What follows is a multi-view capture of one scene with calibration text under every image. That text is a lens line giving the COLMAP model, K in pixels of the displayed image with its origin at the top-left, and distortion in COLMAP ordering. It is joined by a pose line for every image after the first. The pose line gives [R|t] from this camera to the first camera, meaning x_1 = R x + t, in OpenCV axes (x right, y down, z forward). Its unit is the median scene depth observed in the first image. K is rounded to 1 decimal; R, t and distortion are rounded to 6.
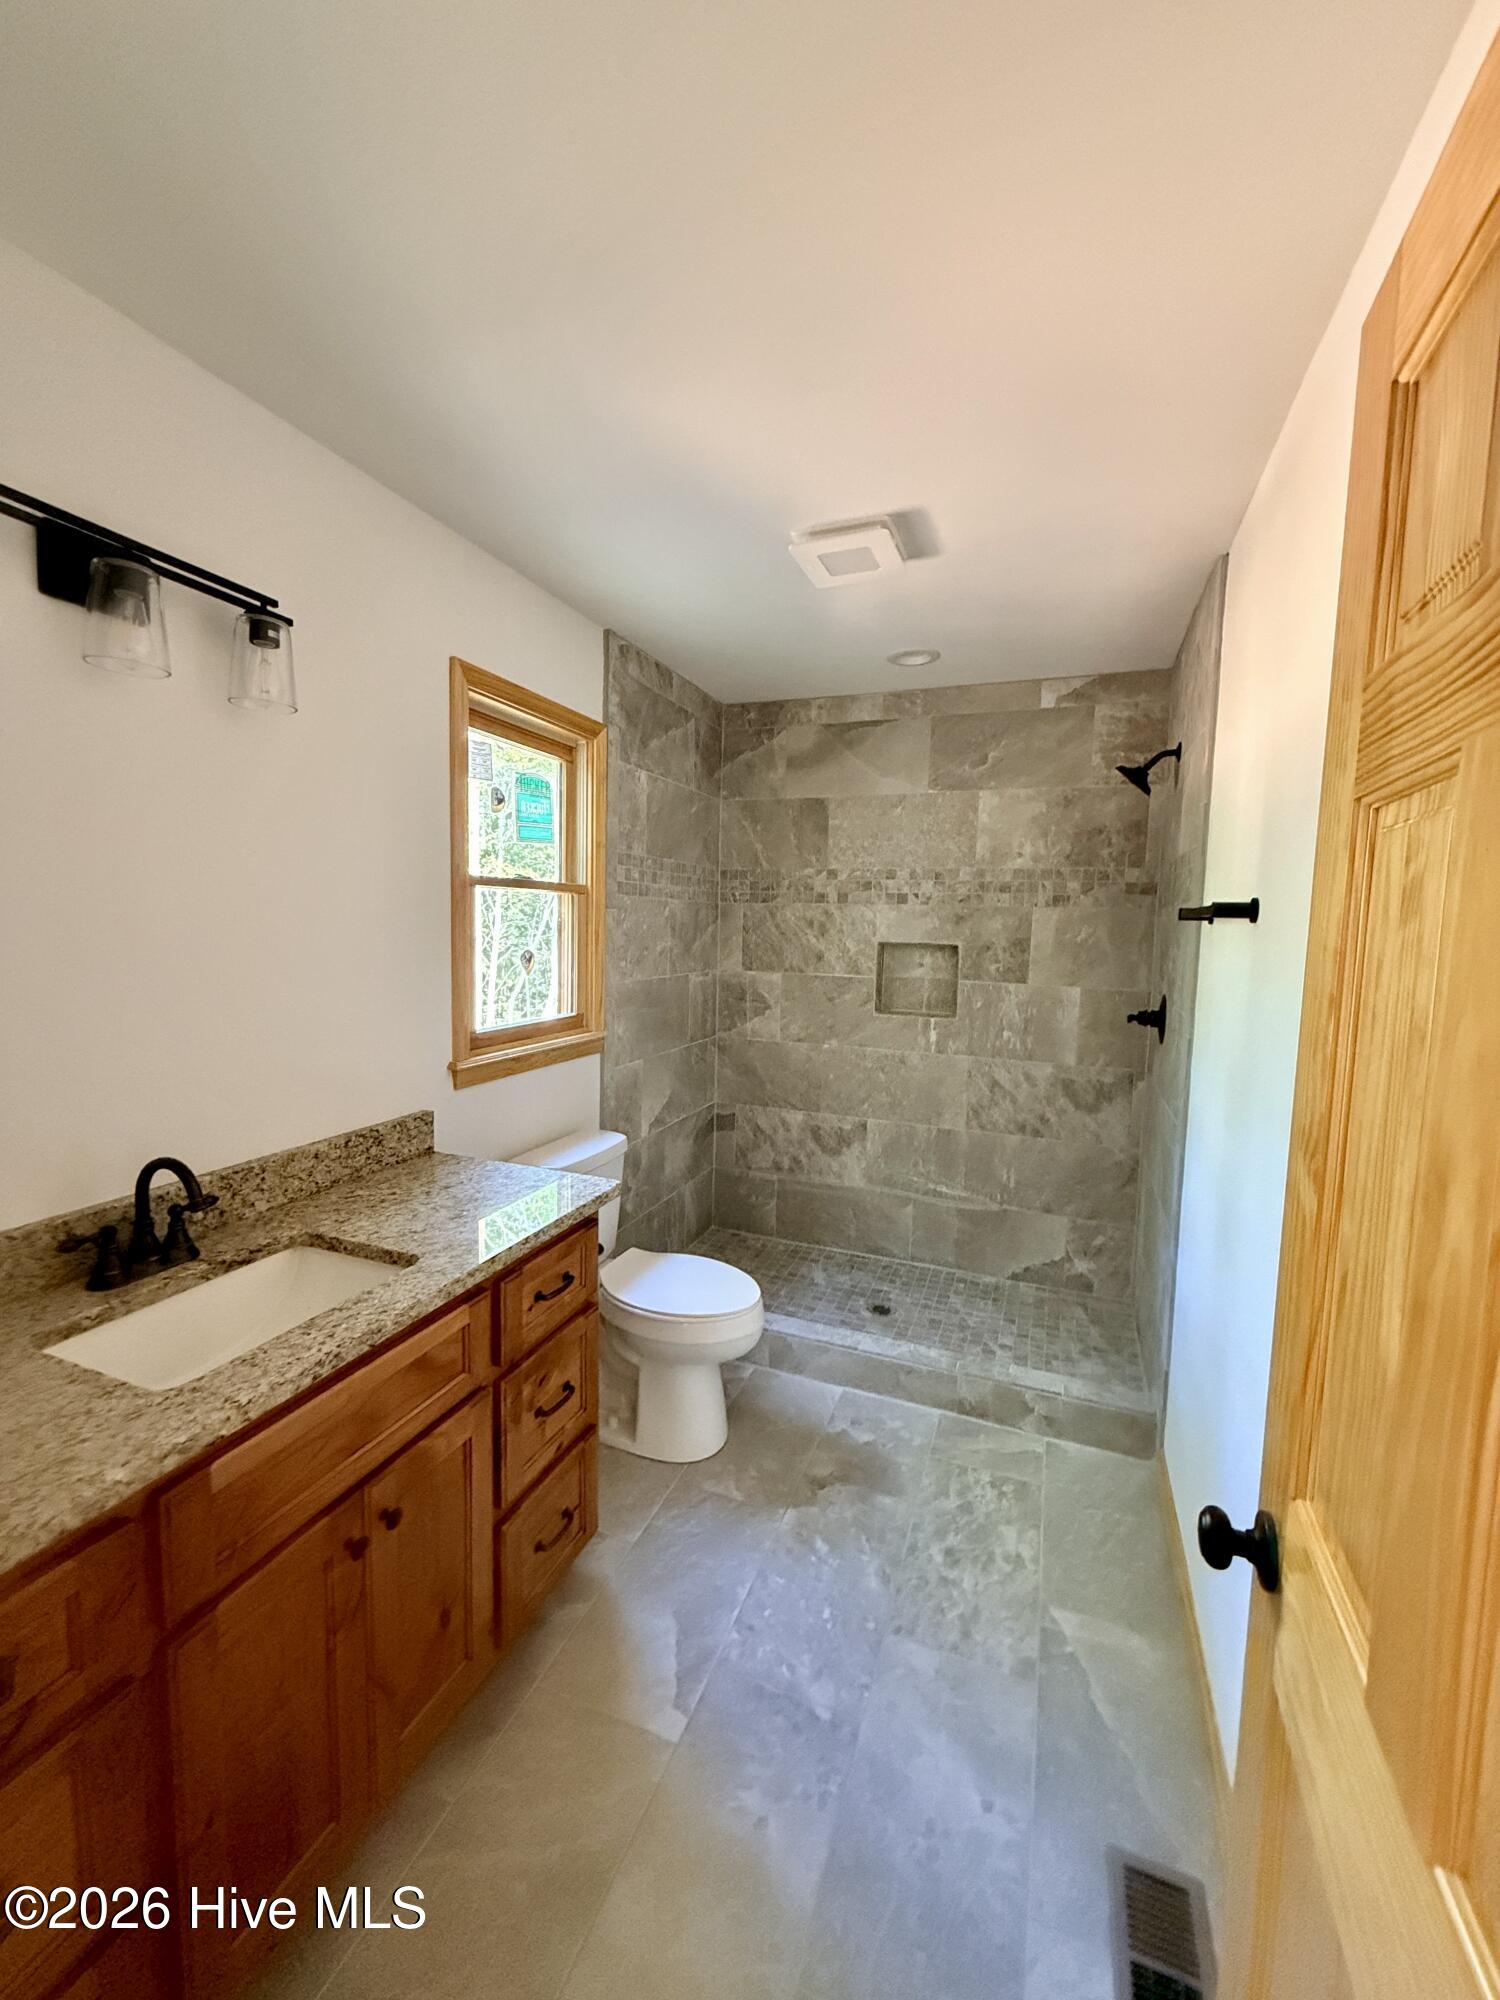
lens RADIAL K [[794.2, 0, 750.0], [0, 794.2, 1000.0], [0, 0, 1]] dist [-0.003319, 0.000283]
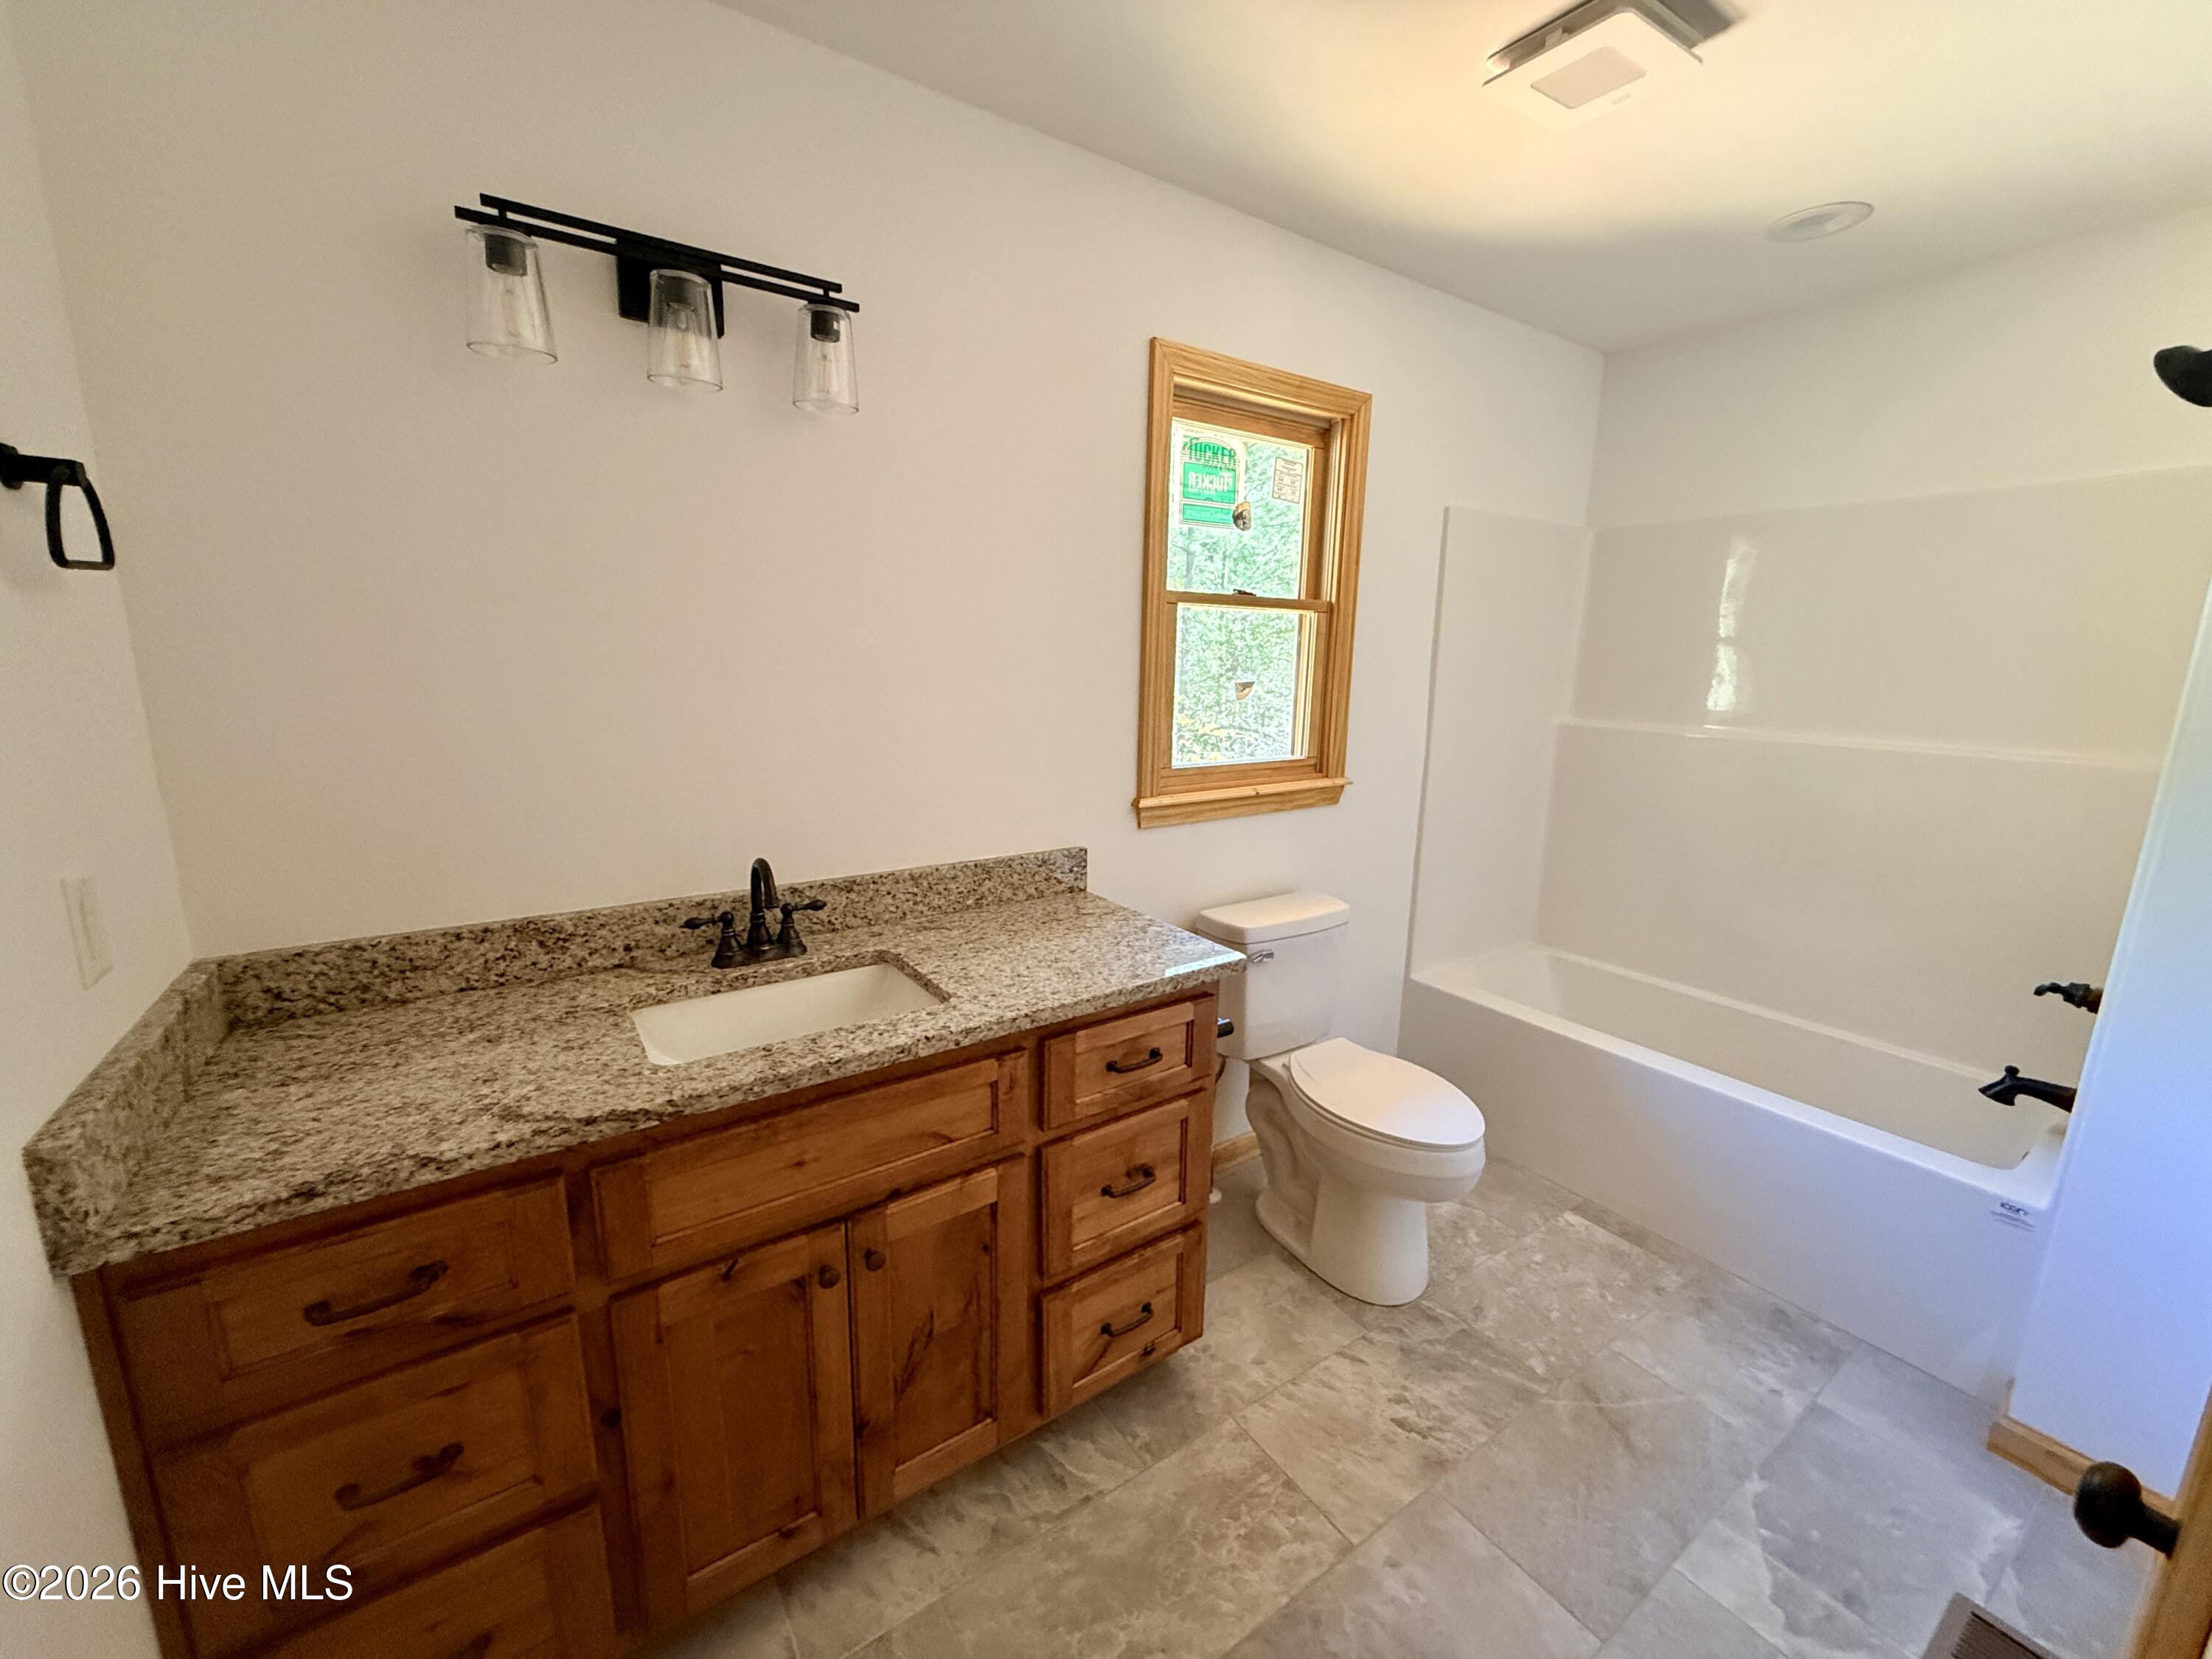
lens RADIAL K [[878.4, 0, 1097.2], [0, 878.4, 822.0], [0, 0, 1]] dist [-0.003319, 0.000283]
pose [[0.842885, 0.081534, -0.531880, 0.180210], [-0.036314, 0.994819, 0.094952, 0.013593], [0.536866, -0.060719, 0.841479, 0.169114]]
